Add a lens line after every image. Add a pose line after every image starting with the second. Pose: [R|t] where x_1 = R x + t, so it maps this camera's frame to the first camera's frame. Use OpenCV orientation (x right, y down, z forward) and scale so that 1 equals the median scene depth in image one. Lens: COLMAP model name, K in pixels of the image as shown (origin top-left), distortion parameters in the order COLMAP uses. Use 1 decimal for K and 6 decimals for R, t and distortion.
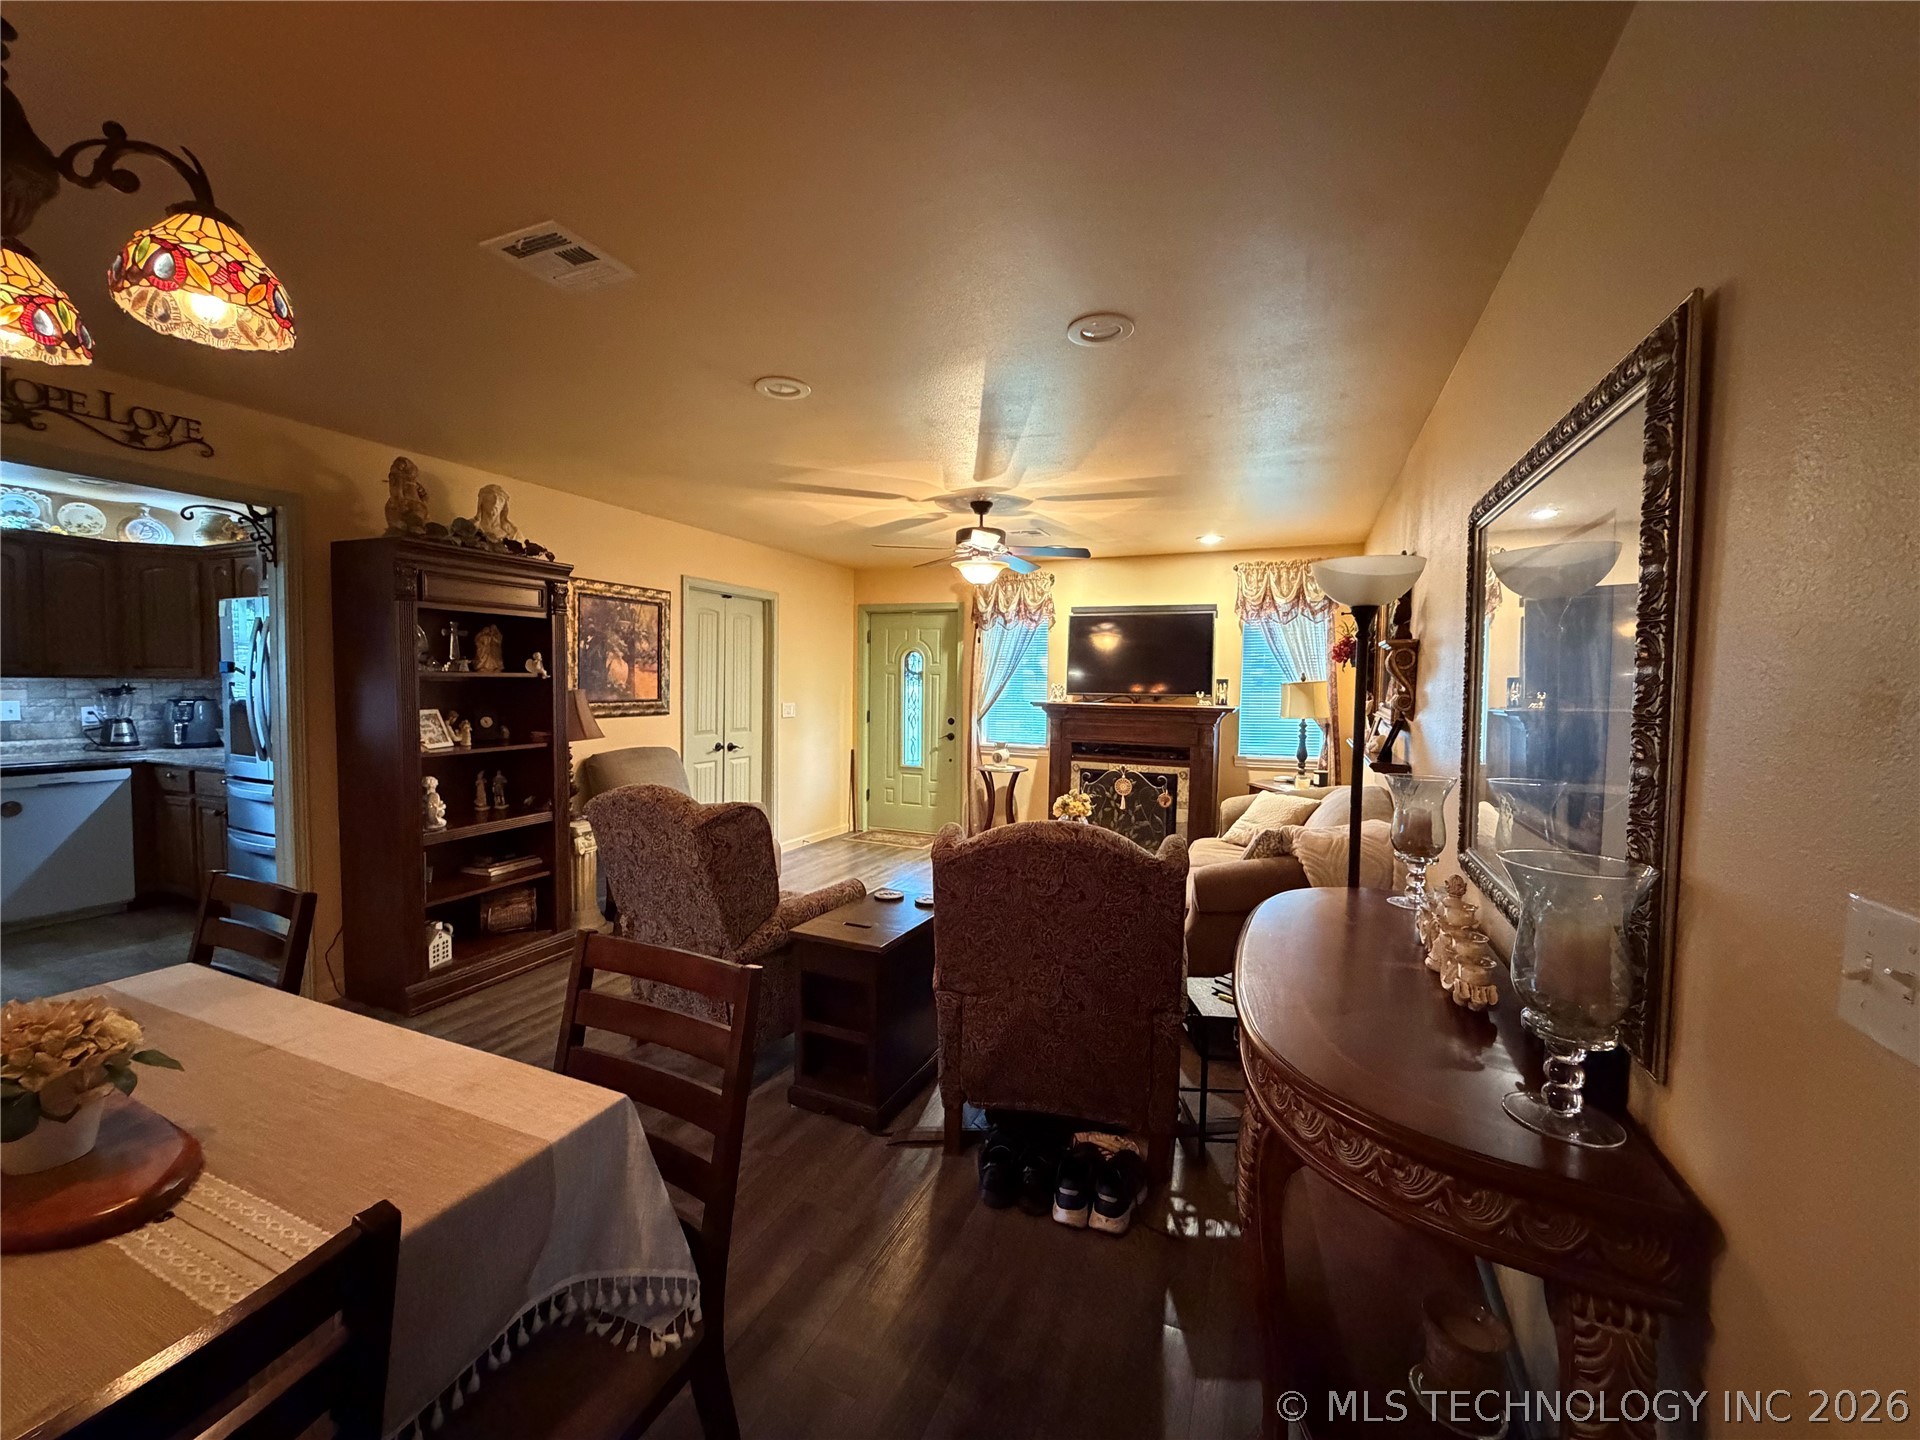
lens RADIAL K [[765.6, 0, 959.1], [0, 765.6, 713.2], [0, 0, 1]] dist [-0.000758, 0.000707]
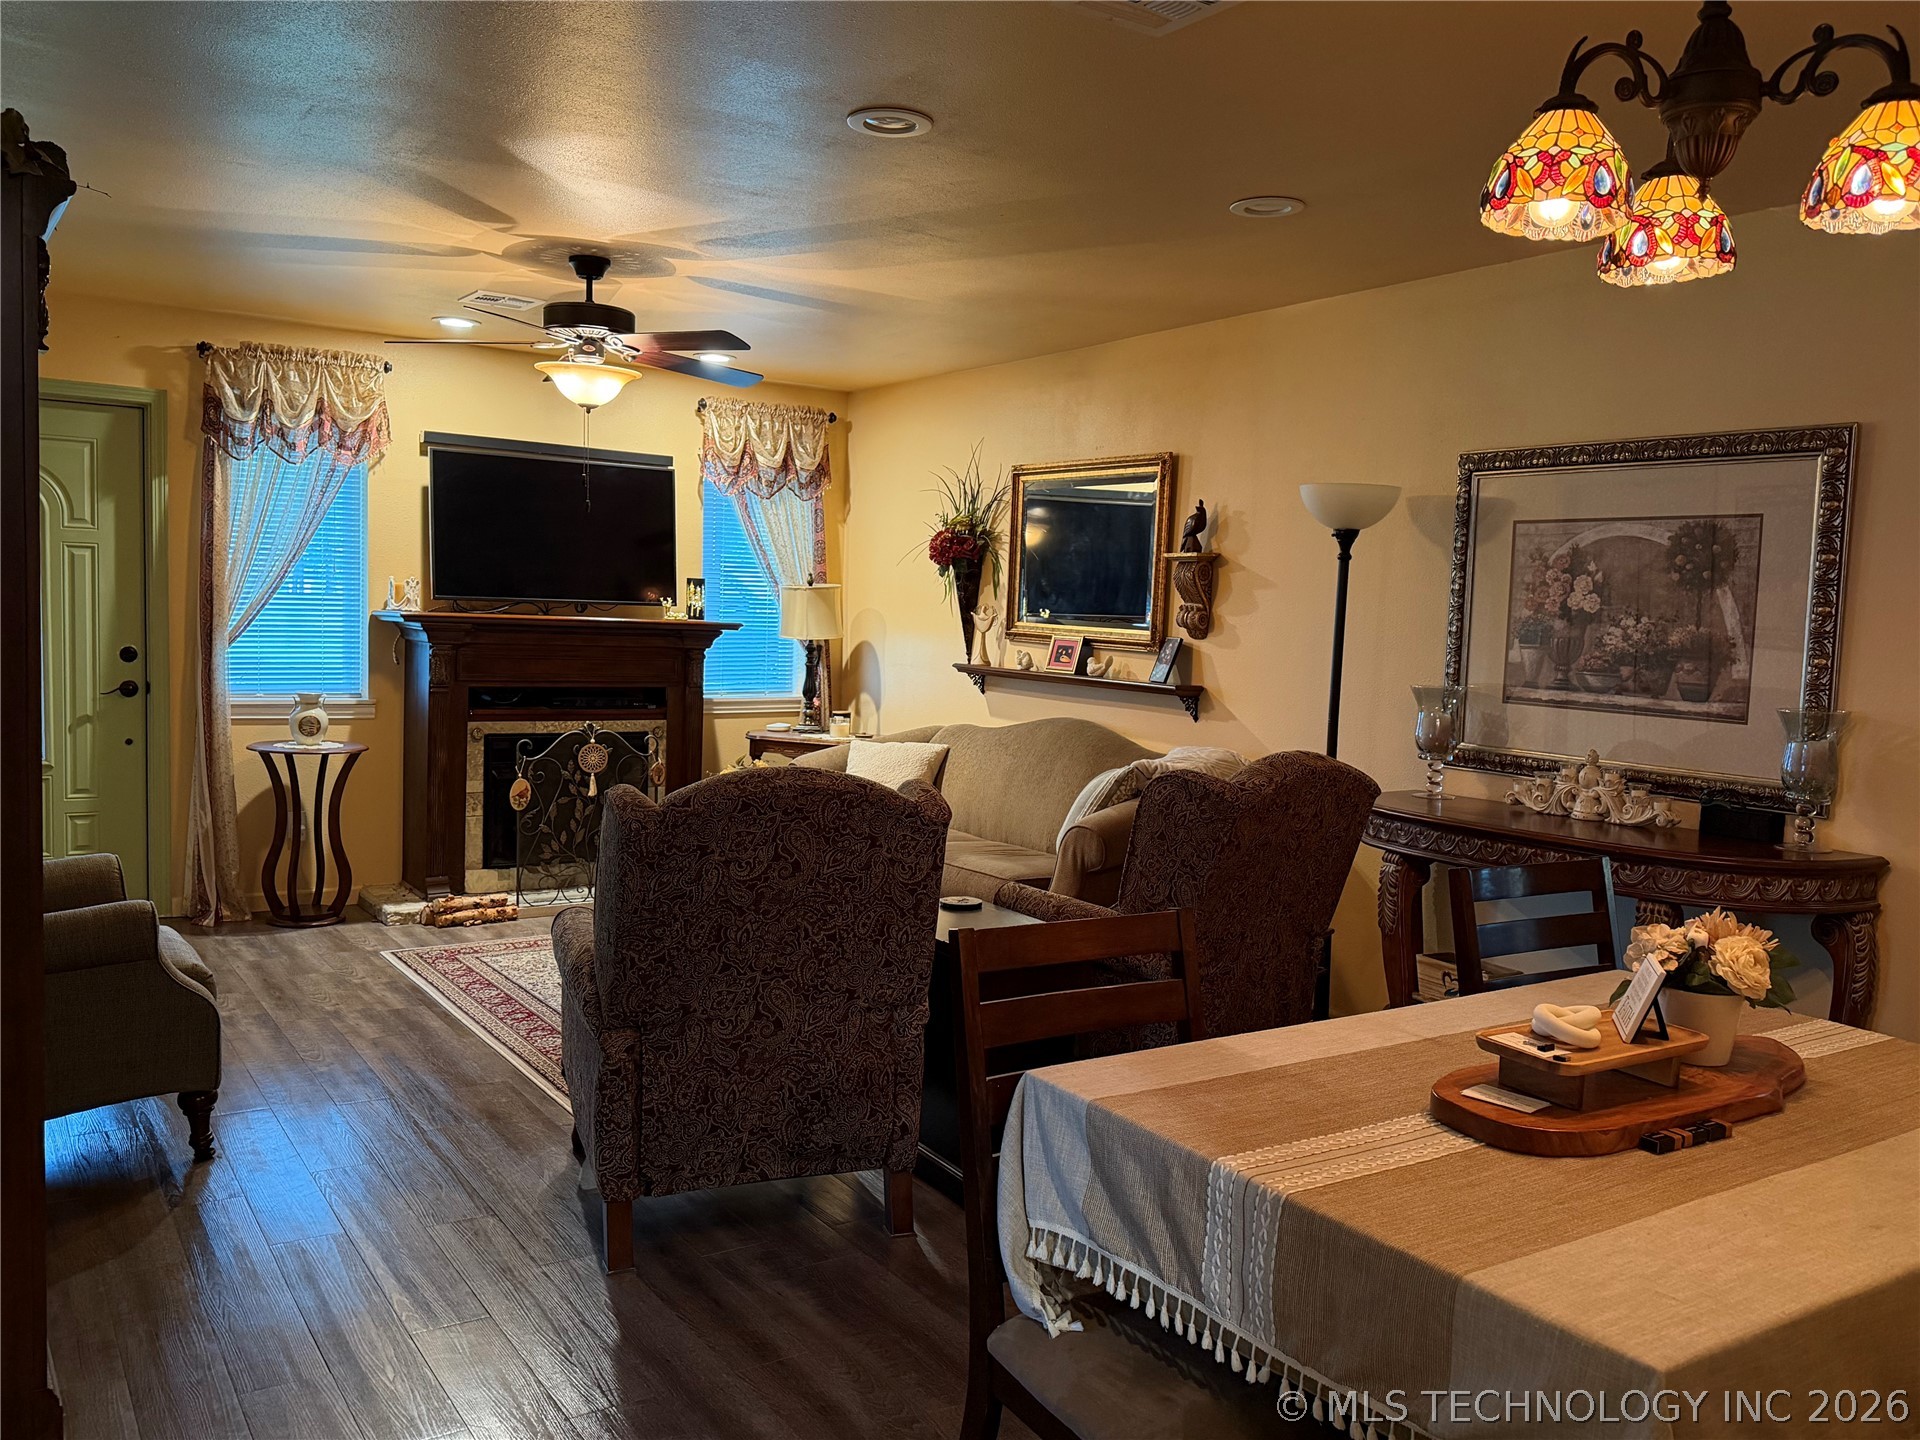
lens RADIAL K [[1525.9, 0, 958.1], [0, 1525.9, 727.0], [0, 0, 1]] dist [0.095996, -0.099513]
pose [[0.547280, -0.064801, 0.834437, -0.598678], [0.007719, 0.997347, 0.072390, -0.011030], [-0.836914, -0.033177, 0.546328, 0.112494]]
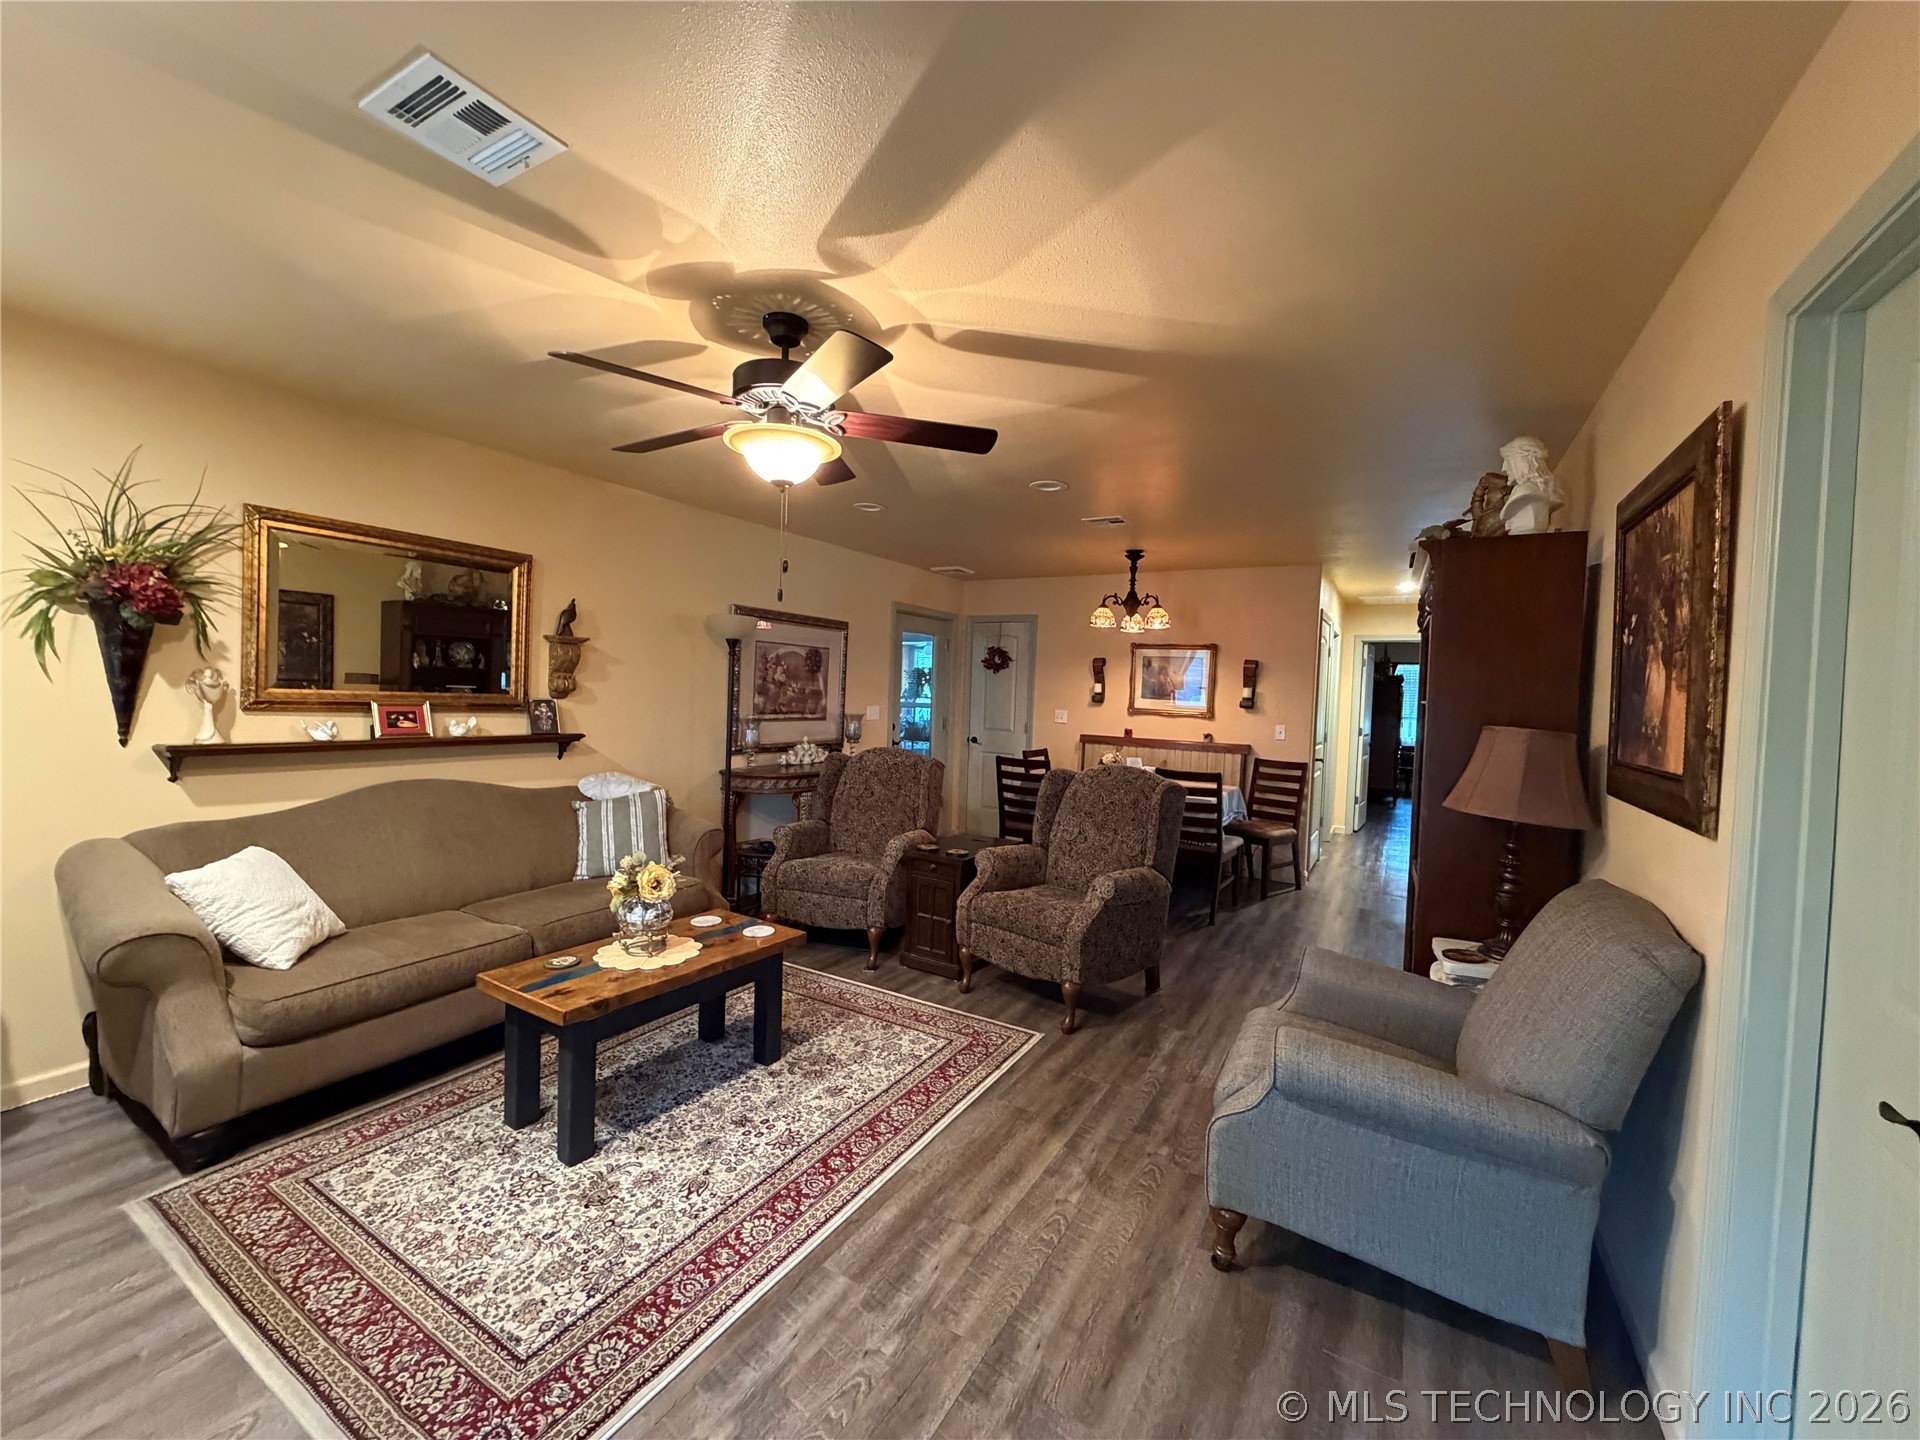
lens RADIAL K [[765.6, 0, 970.1], [0, 765.6, 716.9], [0, 0, 1]] dist [-0.000758, 0.000707]
pose [[-0.993509, -0.042470, 0.105527, -0.120025], [-0.035298, 0.996997, 0.068929, -0.038172], [-0.108137, 0.064757, -0.992025, 1.140385]]
